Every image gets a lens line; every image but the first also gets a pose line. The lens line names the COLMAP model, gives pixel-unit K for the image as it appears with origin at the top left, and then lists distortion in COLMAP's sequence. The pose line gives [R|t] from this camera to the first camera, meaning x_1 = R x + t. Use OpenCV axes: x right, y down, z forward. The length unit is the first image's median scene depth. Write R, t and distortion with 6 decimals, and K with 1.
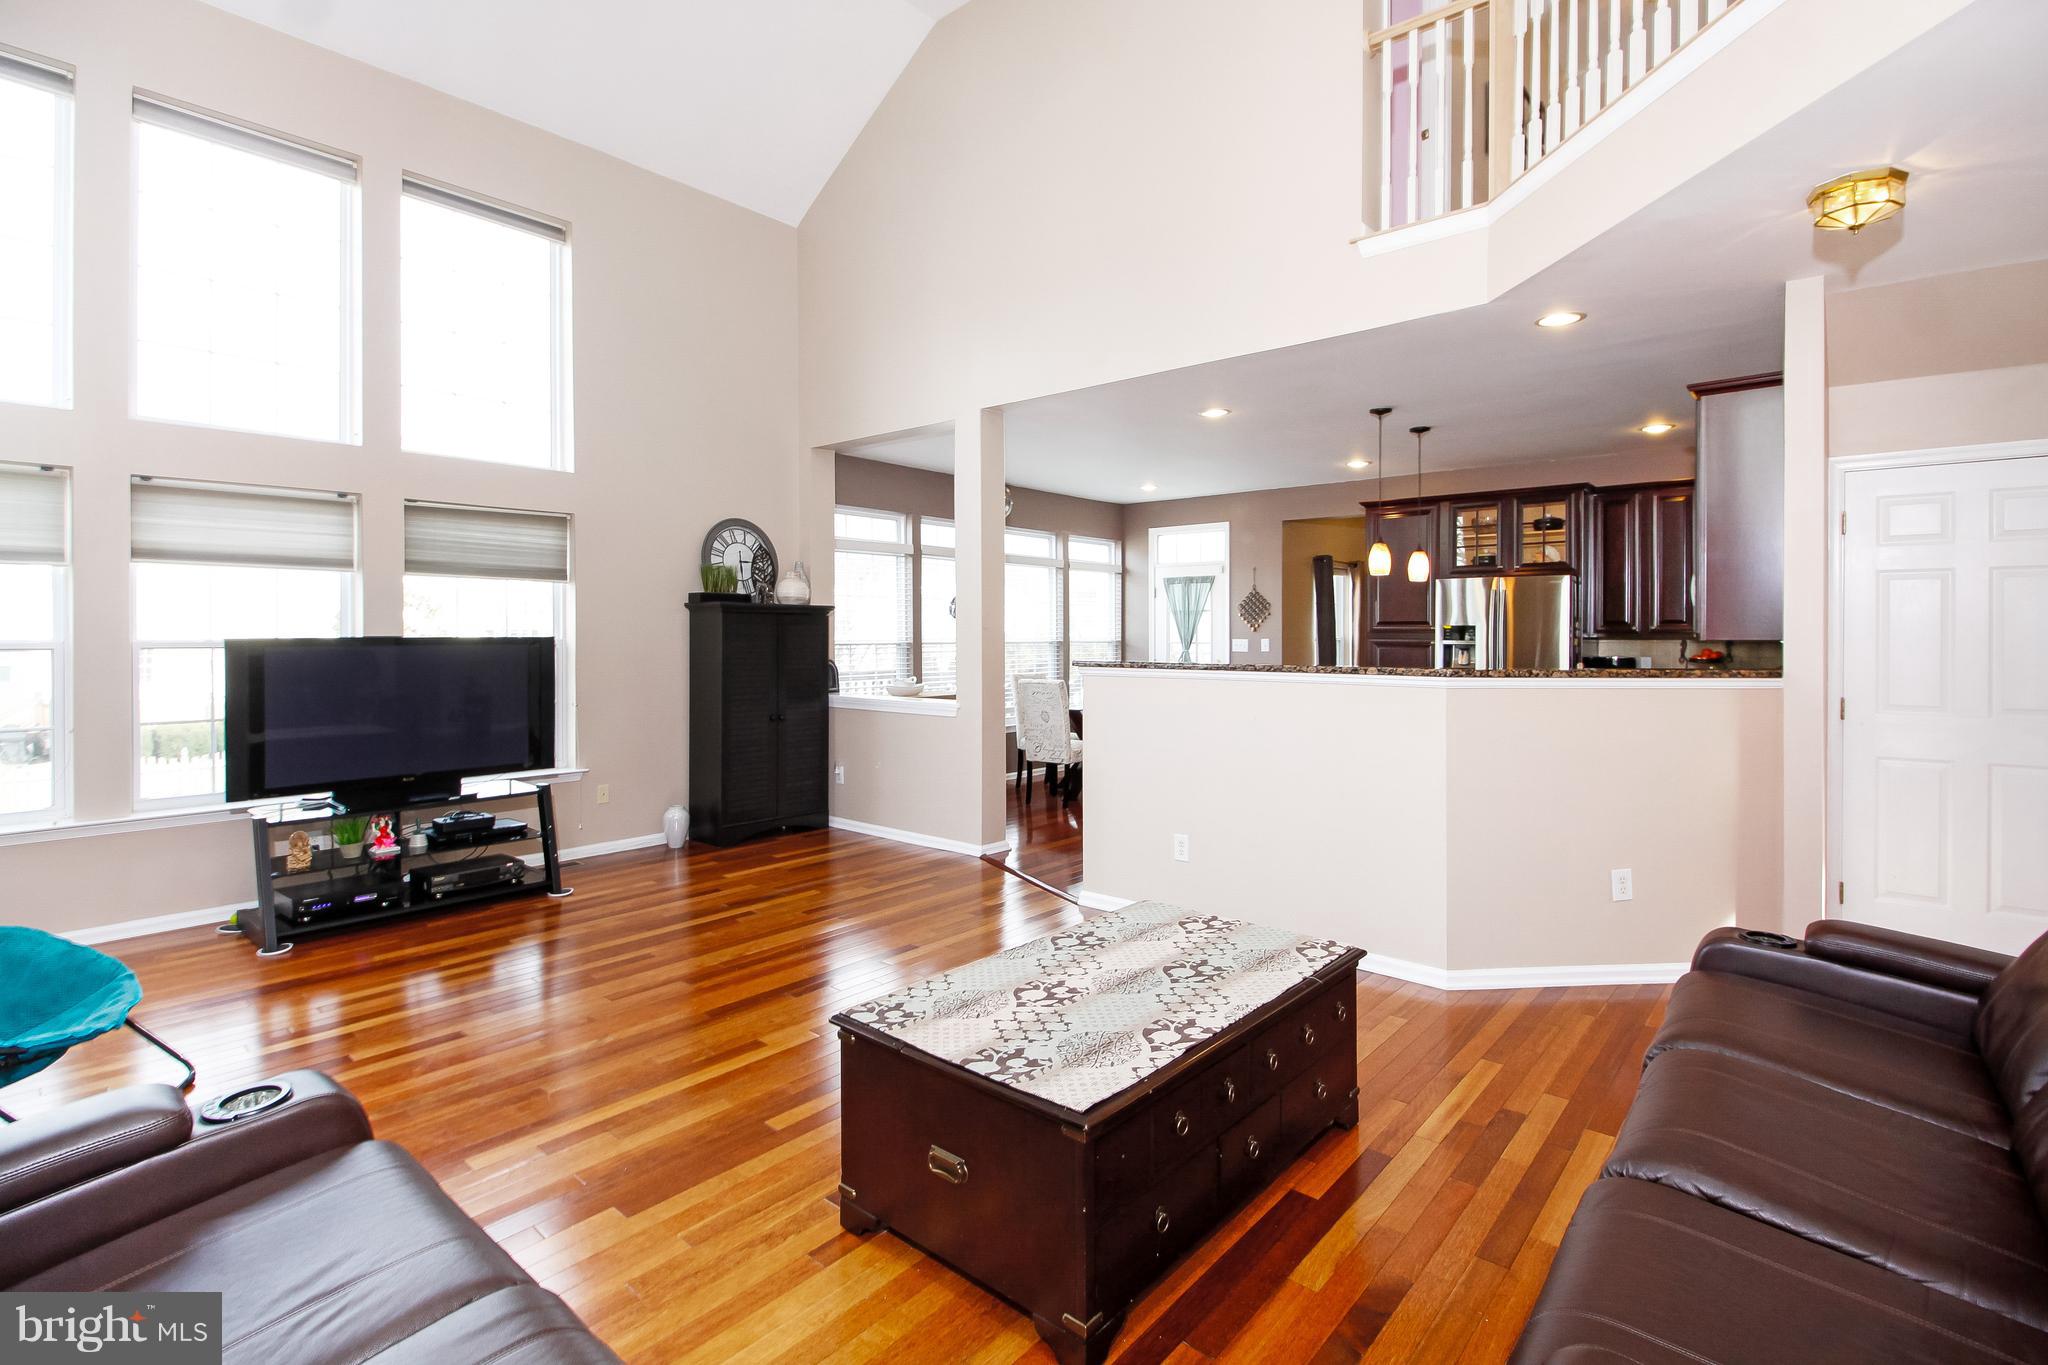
lens RADIAL K [[955.1, 0, 1081.8], [0, 955.1, 644.5], [0, 0, 1]] dist [0.001571, 0.000145]
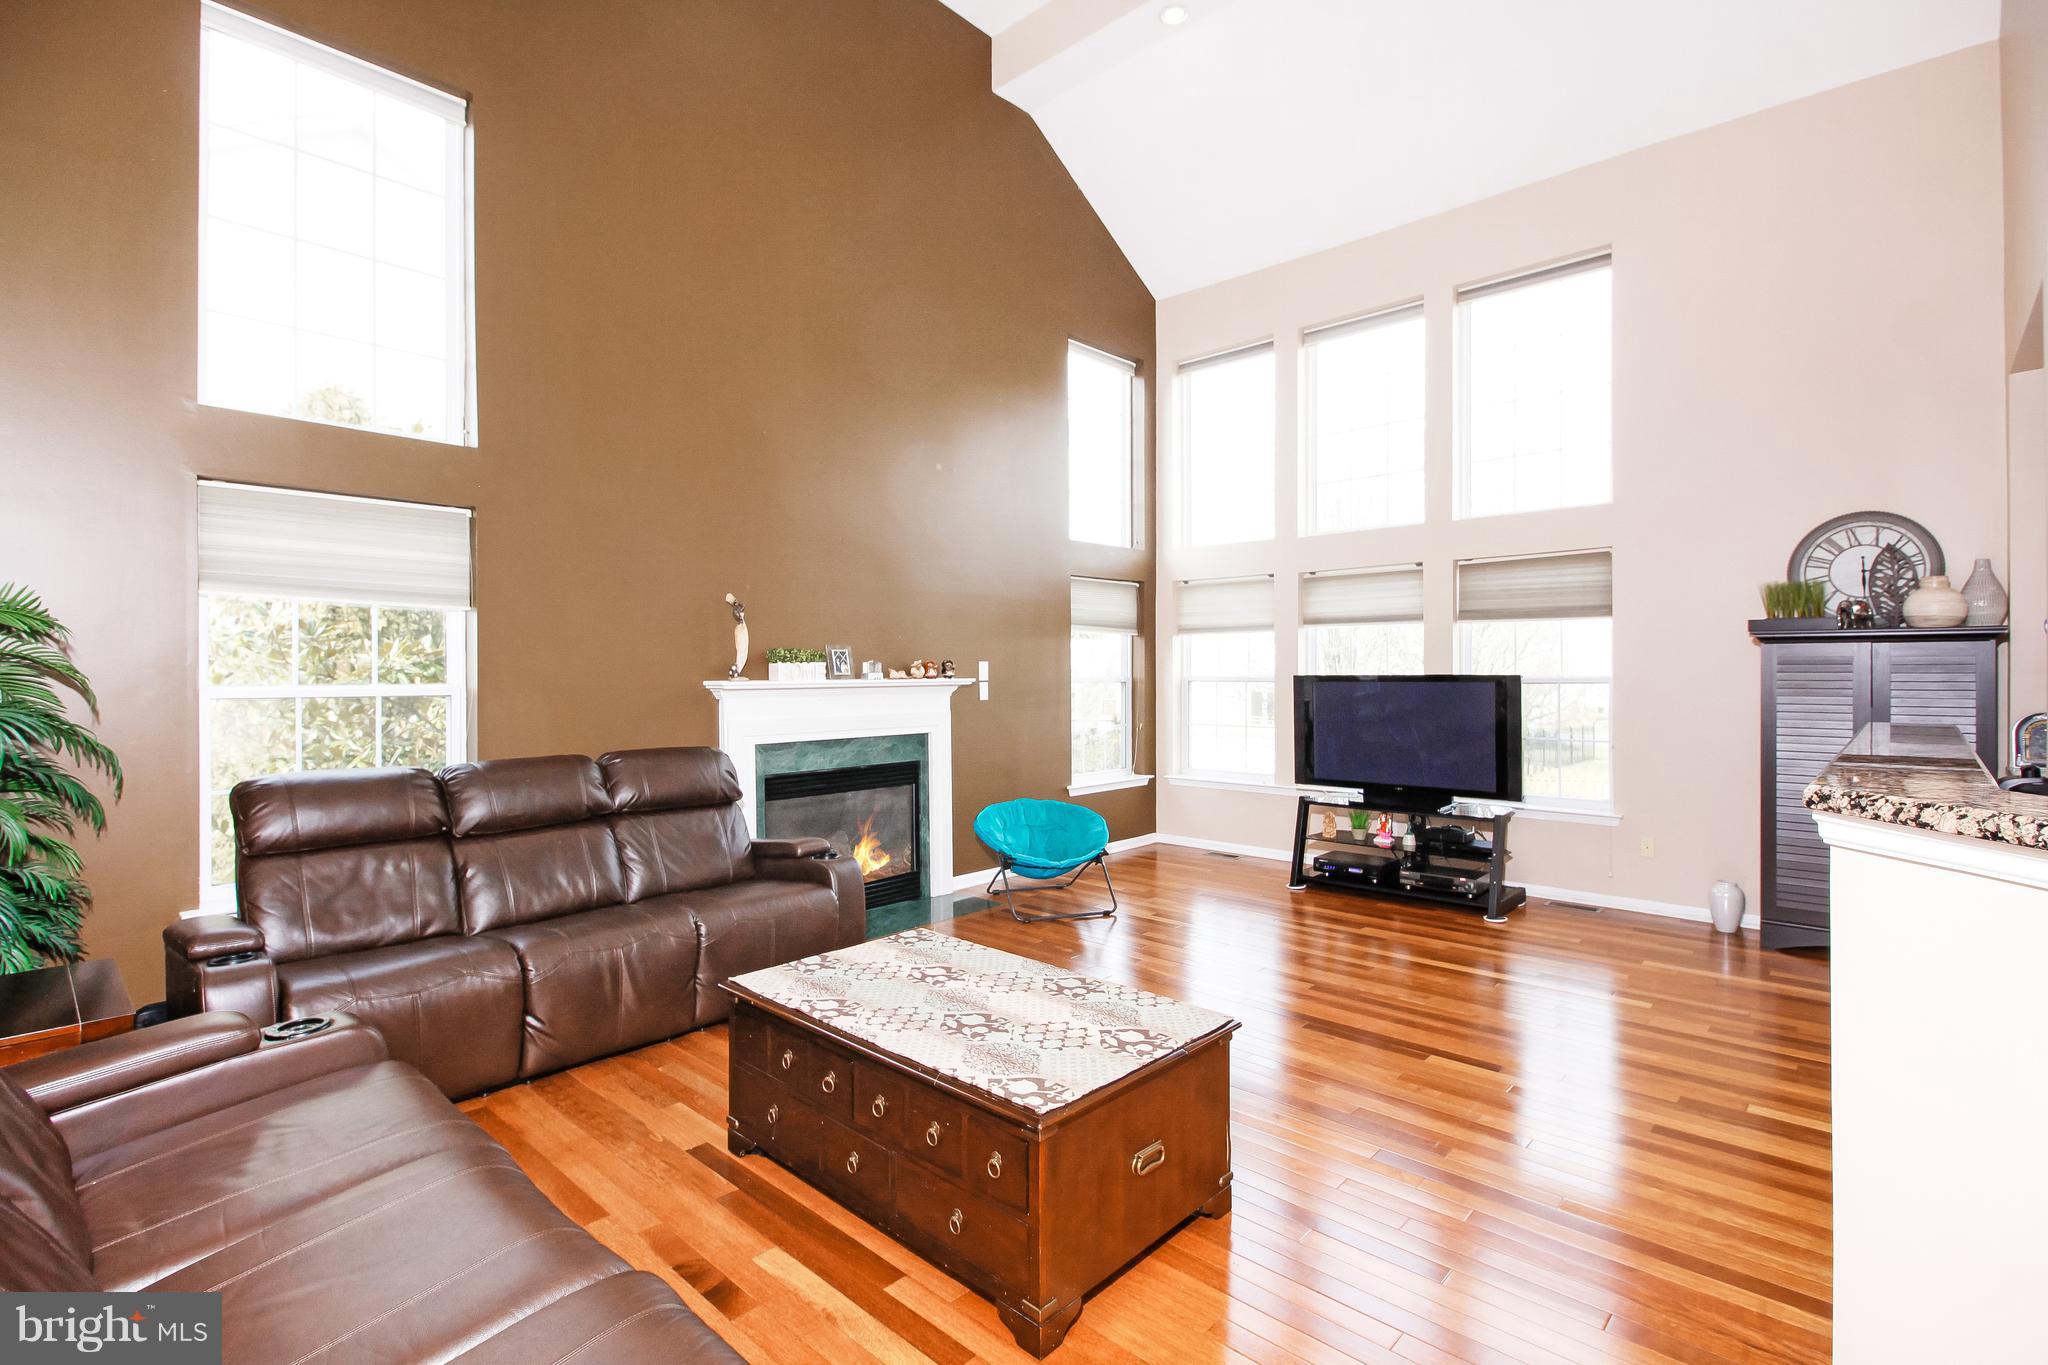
lens RADIAL K [[950.7, 0, 1024.0], [0, 950.7, 682.5], [0, 0, 1]] dist [0.000556, -0.000050]
pose [[-0.071554, 0.009356, -0.997393, 0.575336], [-0.007368, 0.999924, 0.009909, -0.006772], [0.997410, 0.008058, -0.071479, 0.601930]]
